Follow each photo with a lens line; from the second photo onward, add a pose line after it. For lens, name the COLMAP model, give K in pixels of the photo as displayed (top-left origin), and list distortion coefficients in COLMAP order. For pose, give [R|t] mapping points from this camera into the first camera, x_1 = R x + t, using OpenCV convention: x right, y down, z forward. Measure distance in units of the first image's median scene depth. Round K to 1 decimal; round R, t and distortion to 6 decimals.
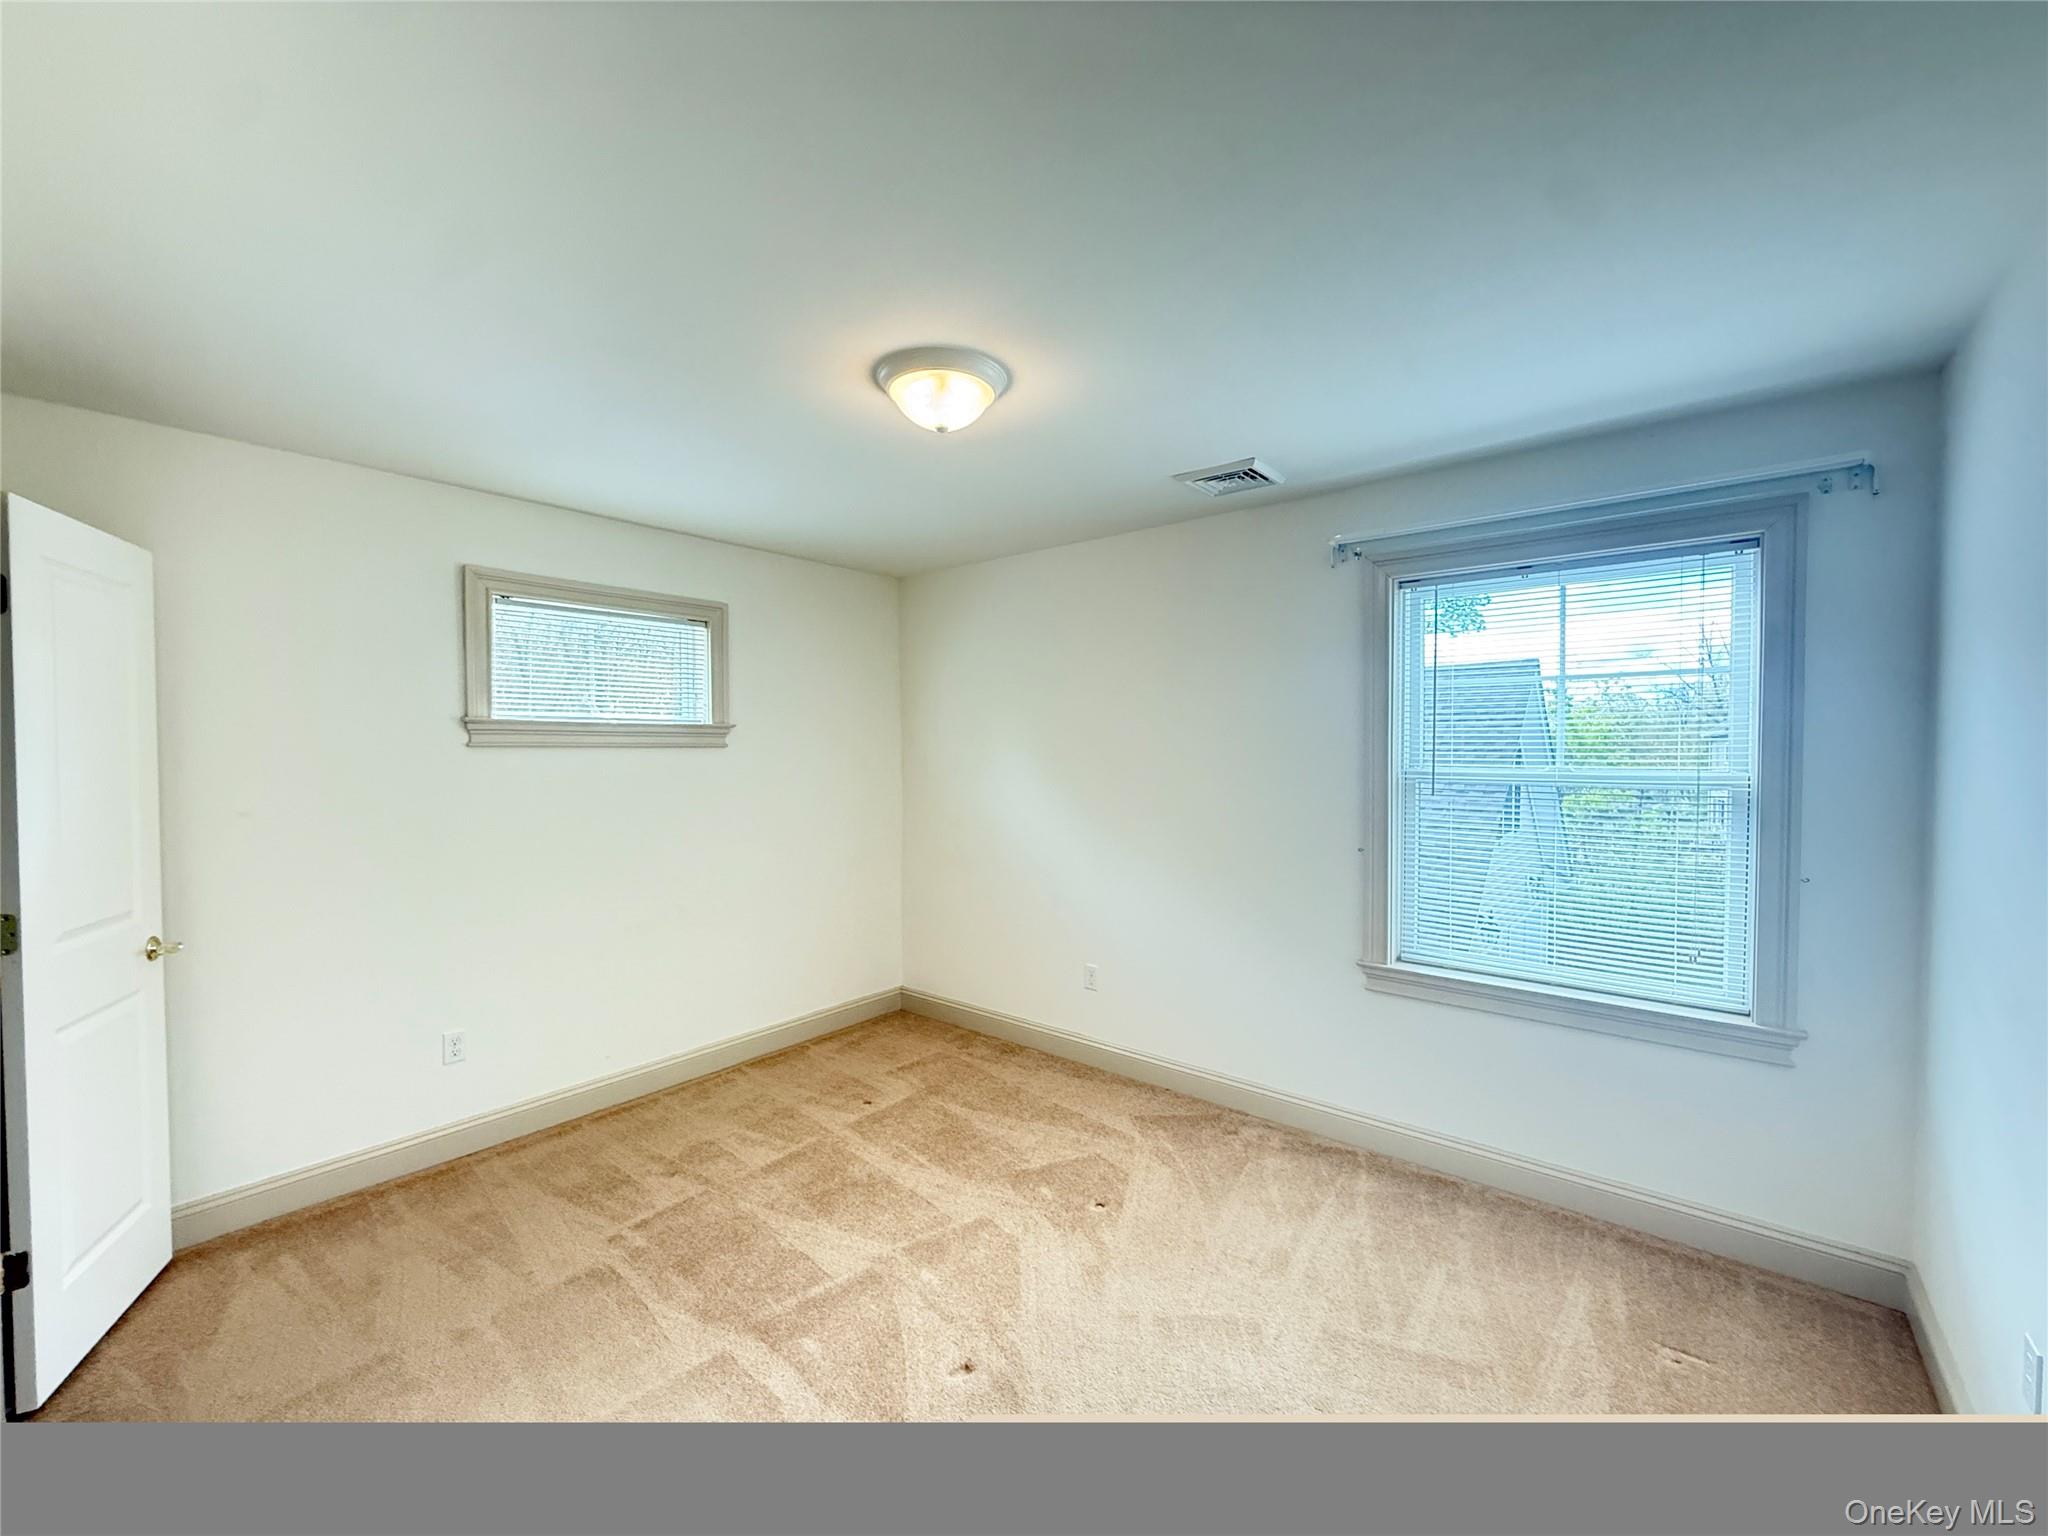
lens RADIAL K [[816.5, 0, 1029.1], [0, 816.5, 765.2], [0, 0, 1]] dist [-0.001774, 0.000501]
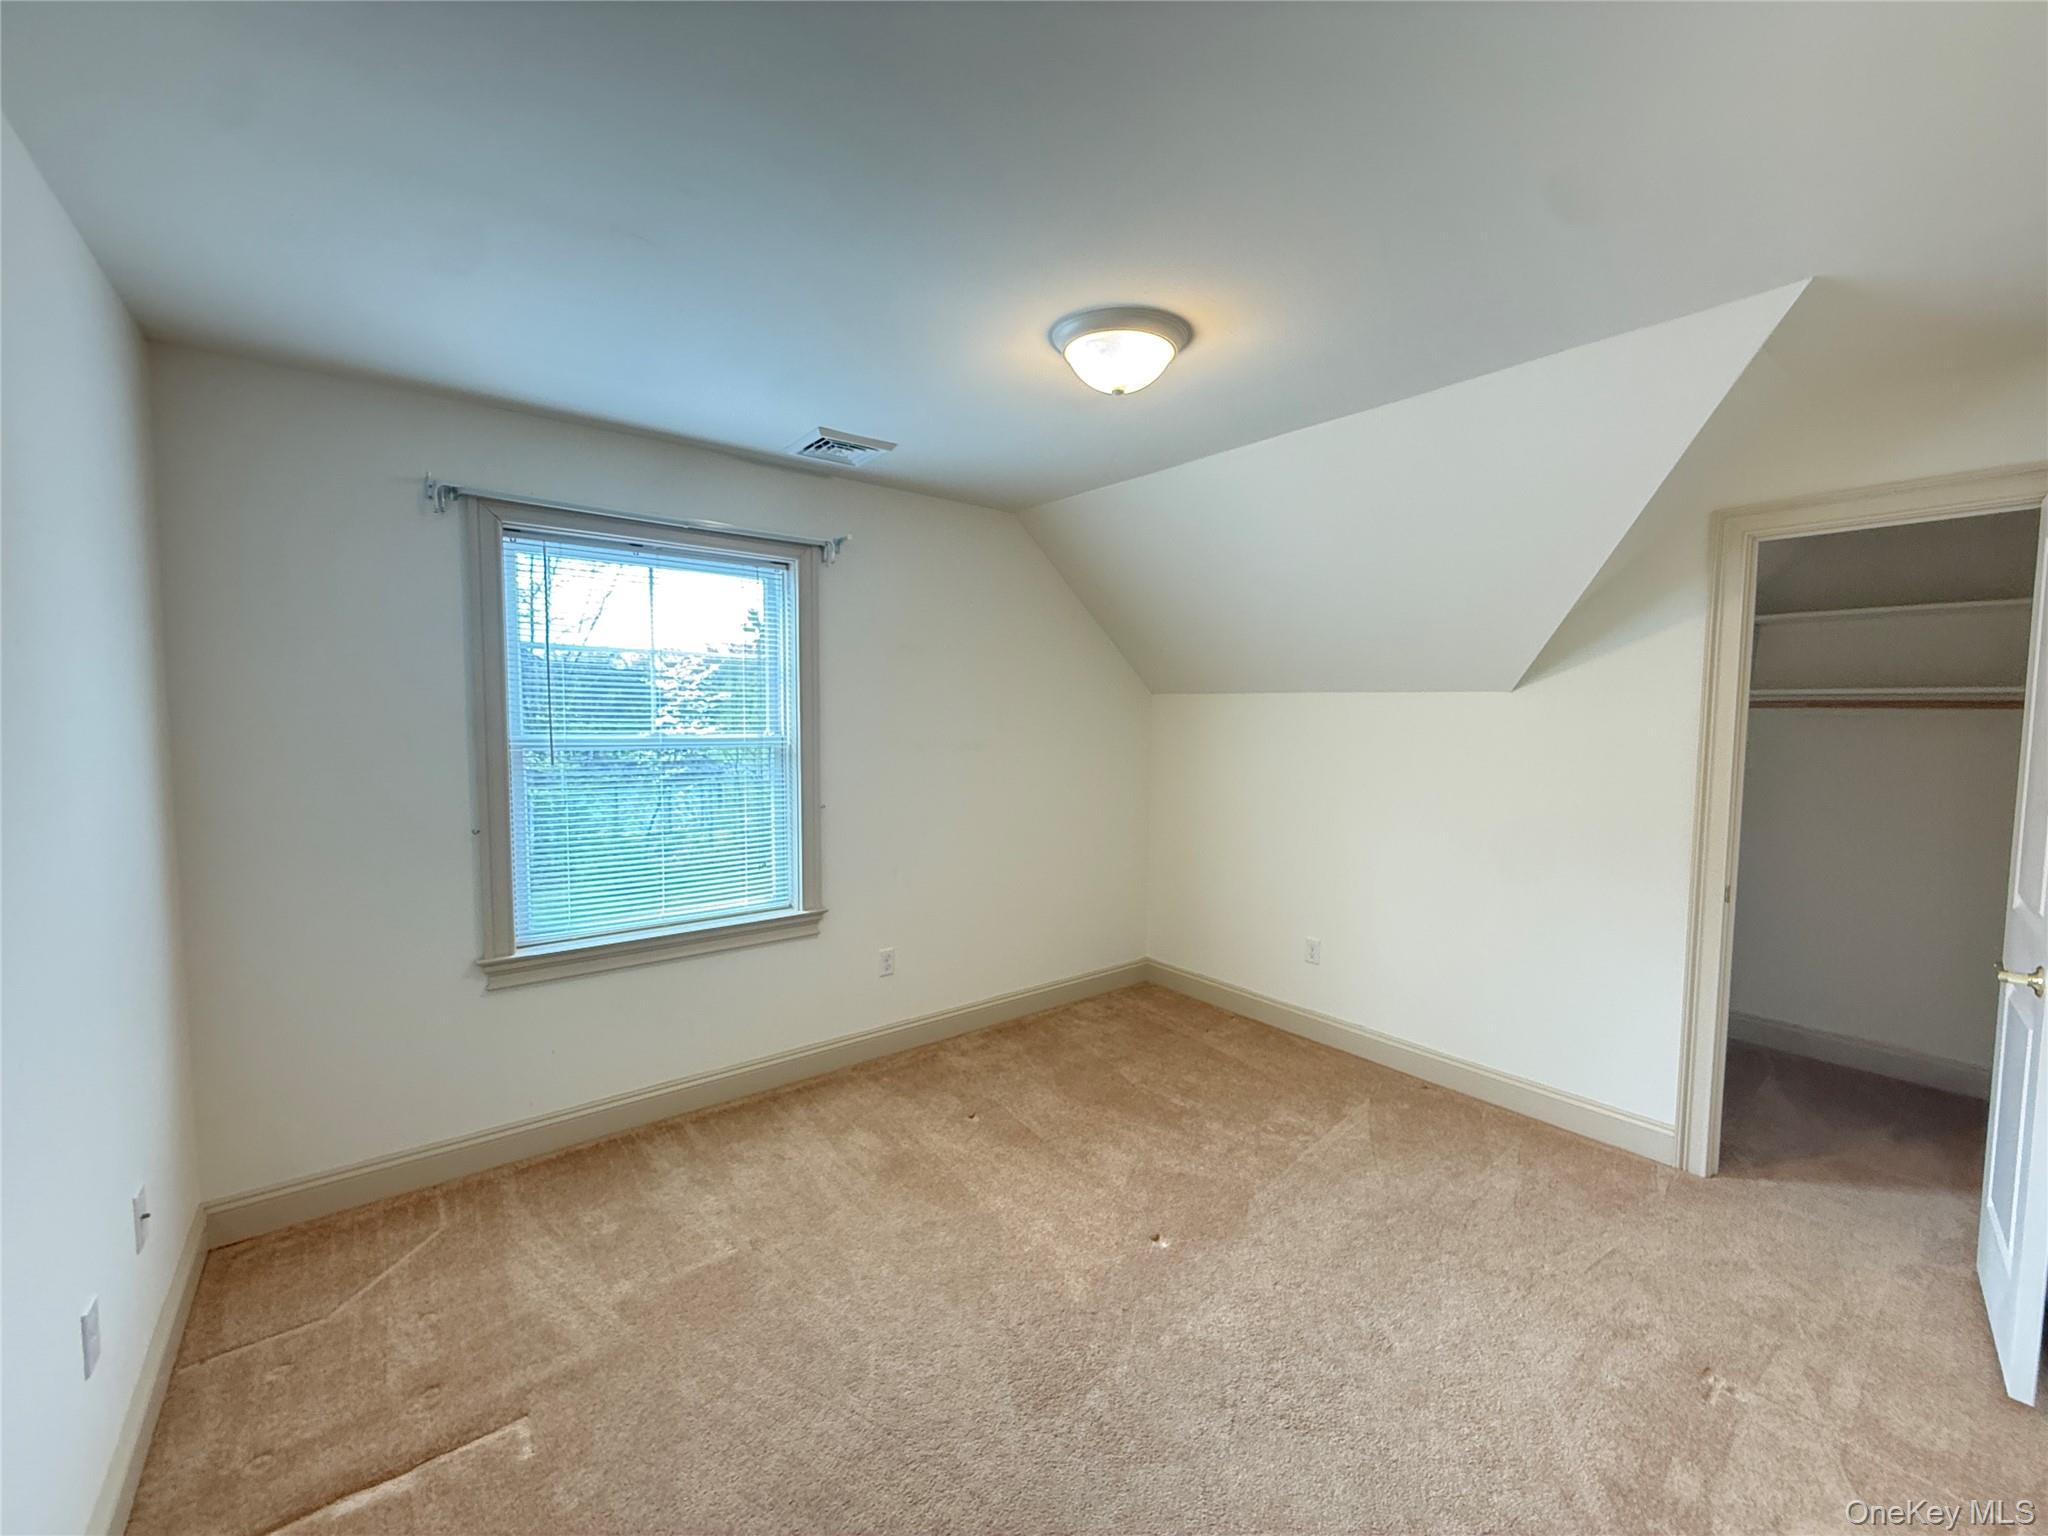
lens RADIAL K [[816.5, 0, 1029.2], [0, 816.5, 768.2], [0, 0, 1]] dist [-0.001774, 0.000501]
pose [[0.220881, -0.064334, 0.973177, -0.323899], [0.019829, 0.997912, 0.061468, -0.007412], [-0.975099, 0.005720, 0.221696, 0.258268]]
